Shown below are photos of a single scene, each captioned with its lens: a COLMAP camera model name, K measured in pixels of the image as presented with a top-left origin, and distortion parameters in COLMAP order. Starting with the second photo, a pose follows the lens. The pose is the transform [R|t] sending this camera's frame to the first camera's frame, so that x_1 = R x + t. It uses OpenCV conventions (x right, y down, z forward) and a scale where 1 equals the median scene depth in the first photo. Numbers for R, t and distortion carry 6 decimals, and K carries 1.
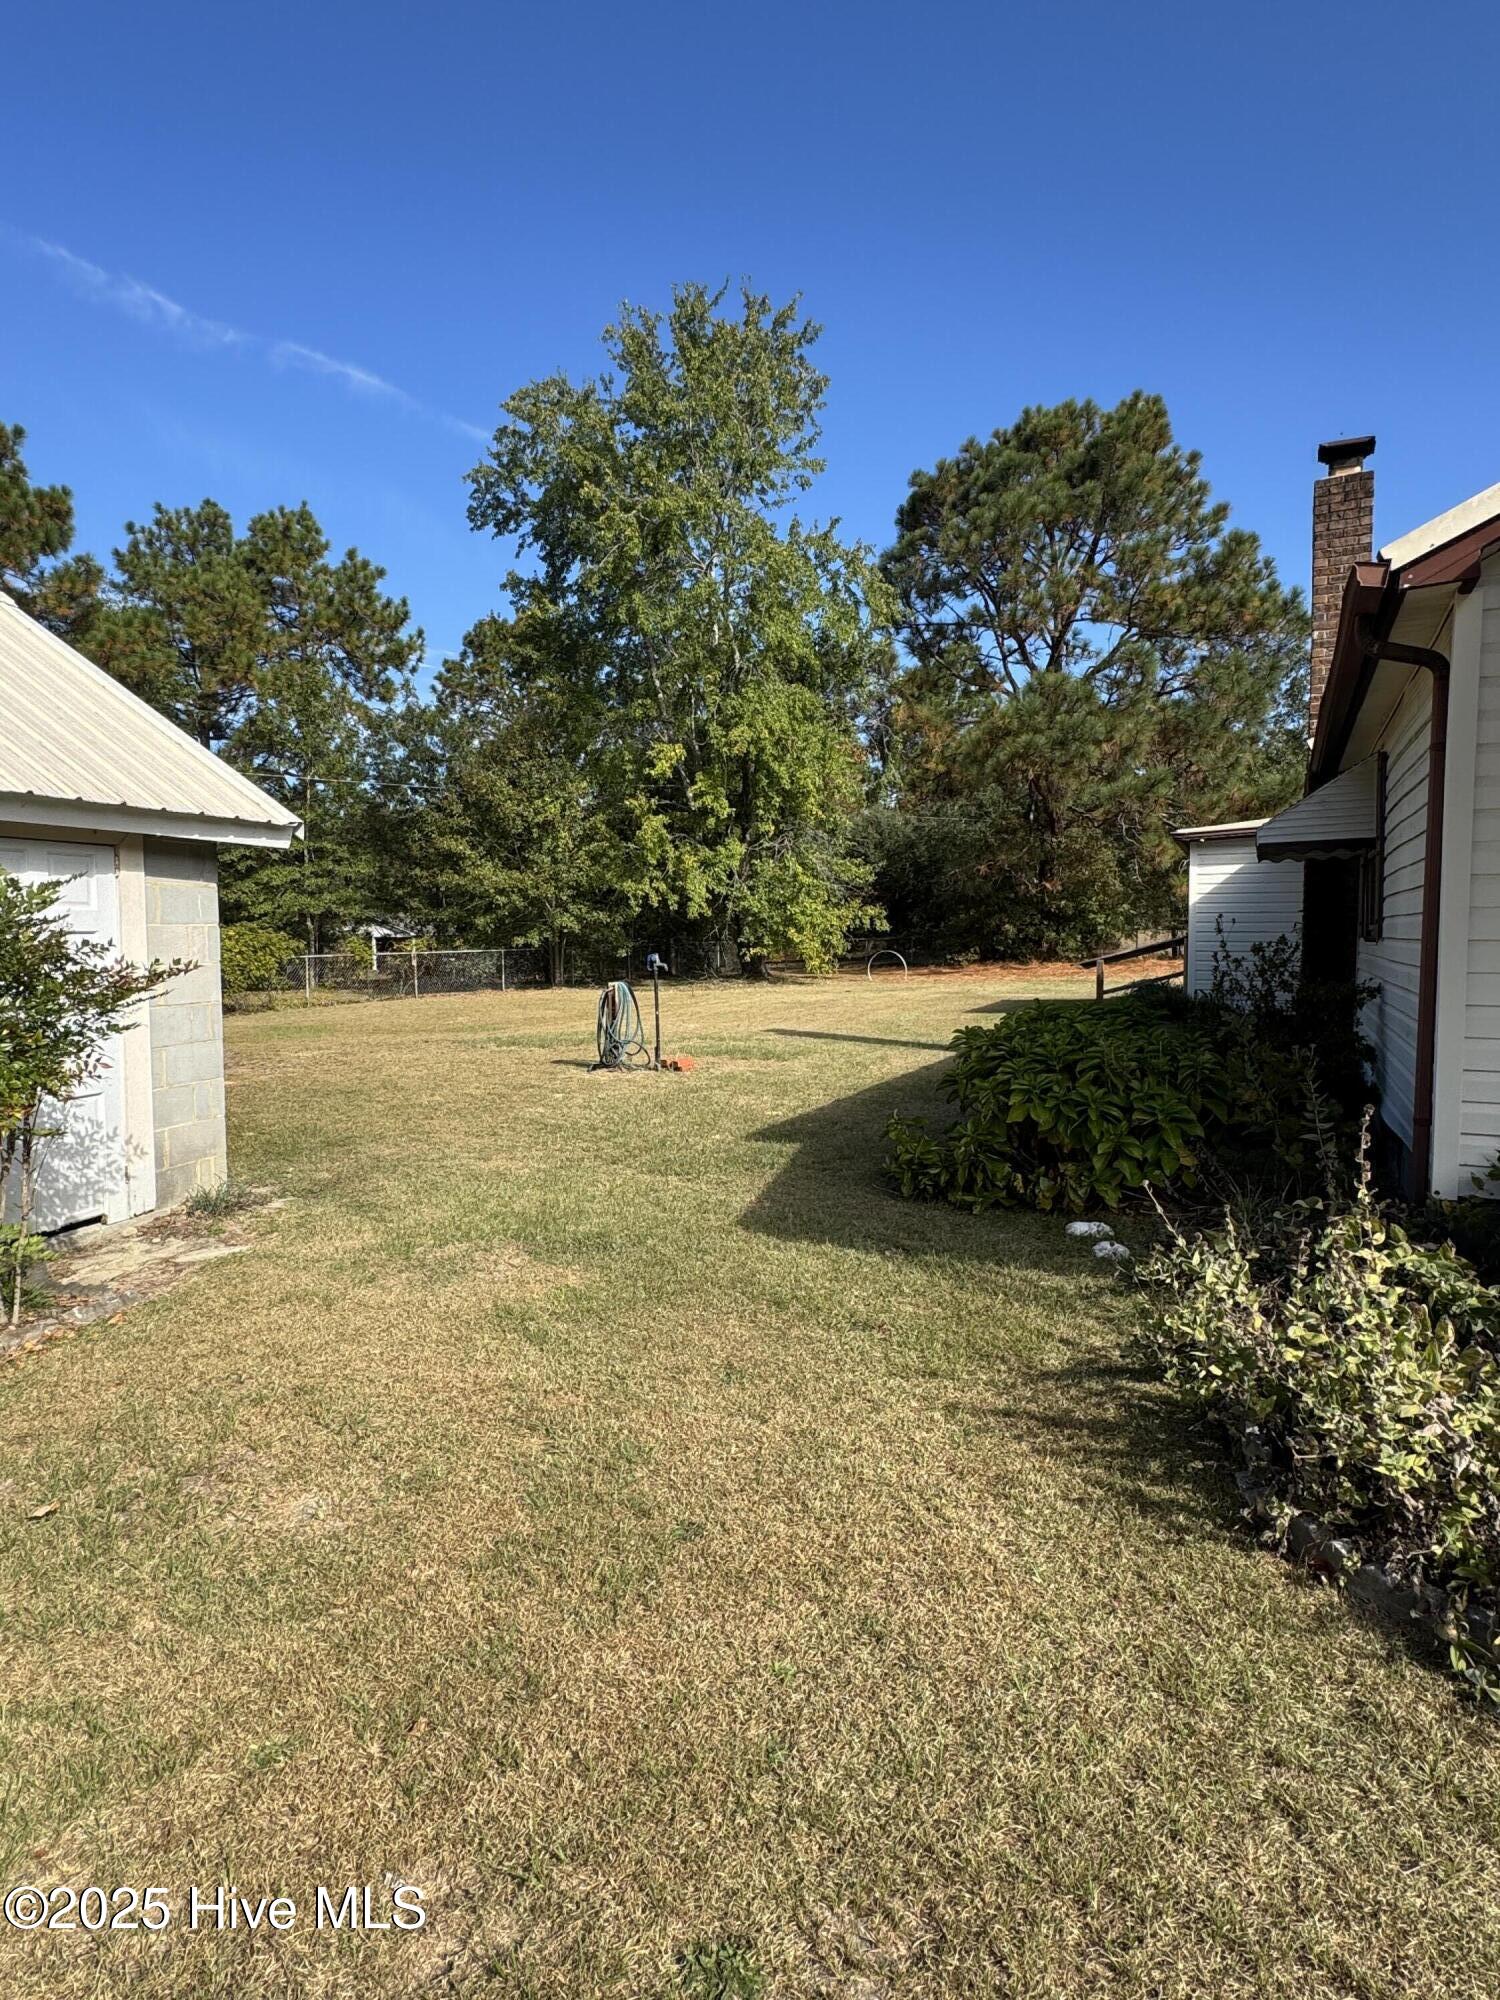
lens RADIAL K [[1184.5, 0, 750.0], [0, 1184.5, 1000.0], [0, 0, 1]] dist [-0.001311, -0.000659]
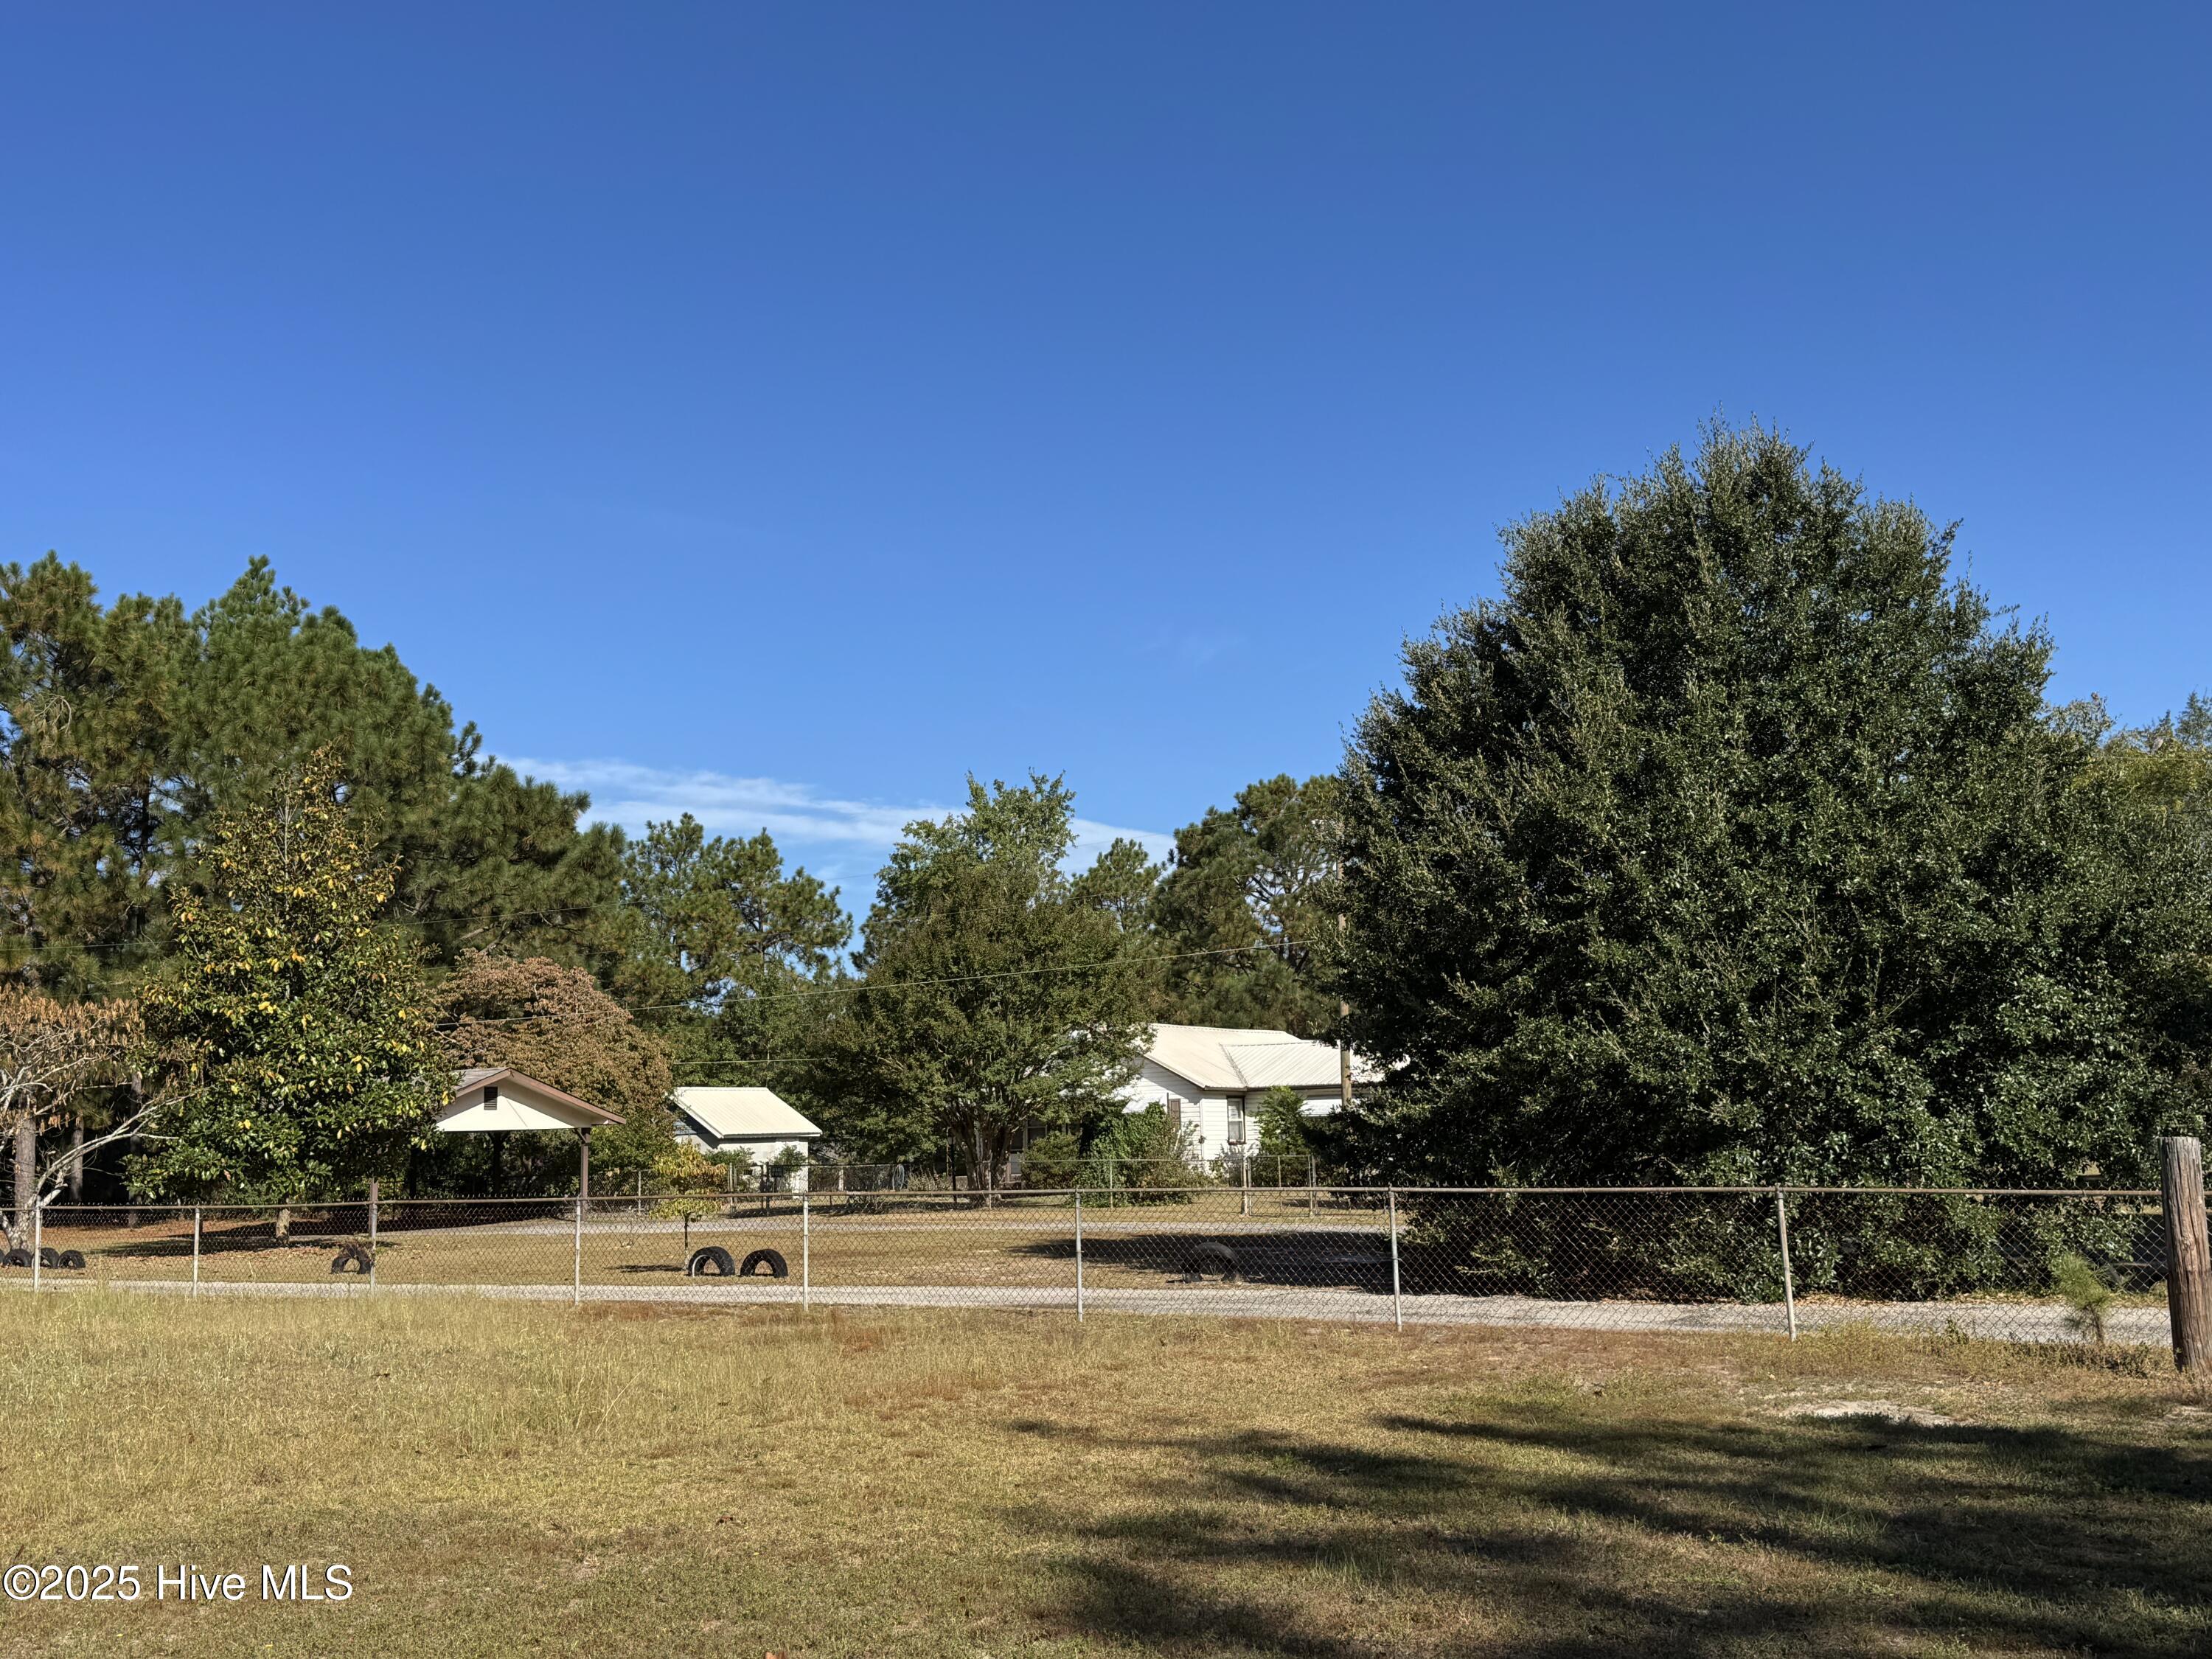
lens RADIAL K [[2250.2, 0, 1106.0], [0, 2250.2, 829.5], [0, 0, 1]] dist [0.013143, 0.002106]
pose [[0.986905, -0.047250, -0.154226, 0.494166], [0.015320, 0.979269, -0.201982, 0.116617], [0.160573, 0.196974, 0.967170, -1.746456]]
